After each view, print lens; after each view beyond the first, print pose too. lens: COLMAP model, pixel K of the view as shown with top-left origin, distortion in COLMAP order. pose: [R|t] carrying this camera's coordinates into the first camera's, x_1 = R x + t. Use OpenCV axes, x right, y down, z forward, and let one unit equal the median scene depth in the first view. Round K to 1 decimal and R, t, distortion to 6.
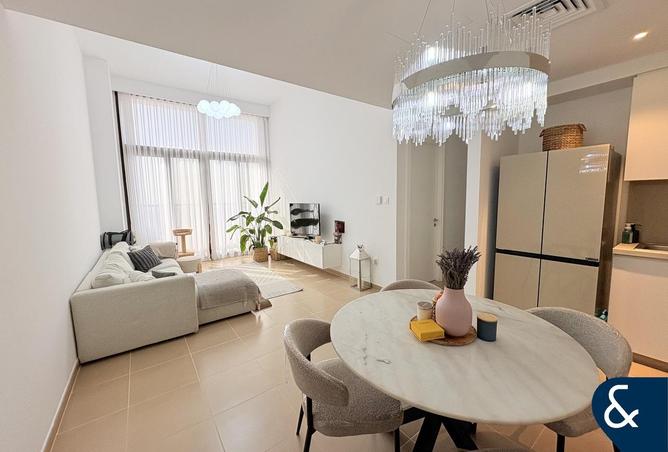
lens RADIAL K [[266.4, 0, 334.0], [0, 266.4, 226.0], [0, 0, 1]] dist [0.000506, 0.000027]
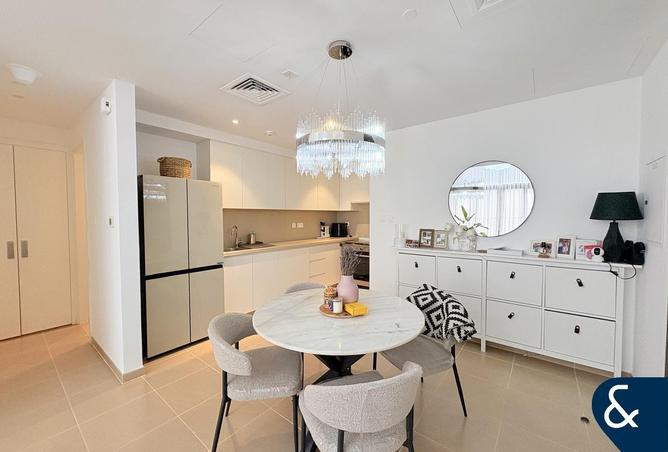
lens RADIAL K [[266.4, 0, 334.0], [0, 266.4, 226.0], [0, 0, 1]] dist [0.000506, 0.000027]
pose [[-0.271950, -0.012542, 0.962230, -0.614027], [0.112728, 0.992616, 0.044798, -0.072984], [-0.955686, 0.120653, -0.268528, 0.922515]]
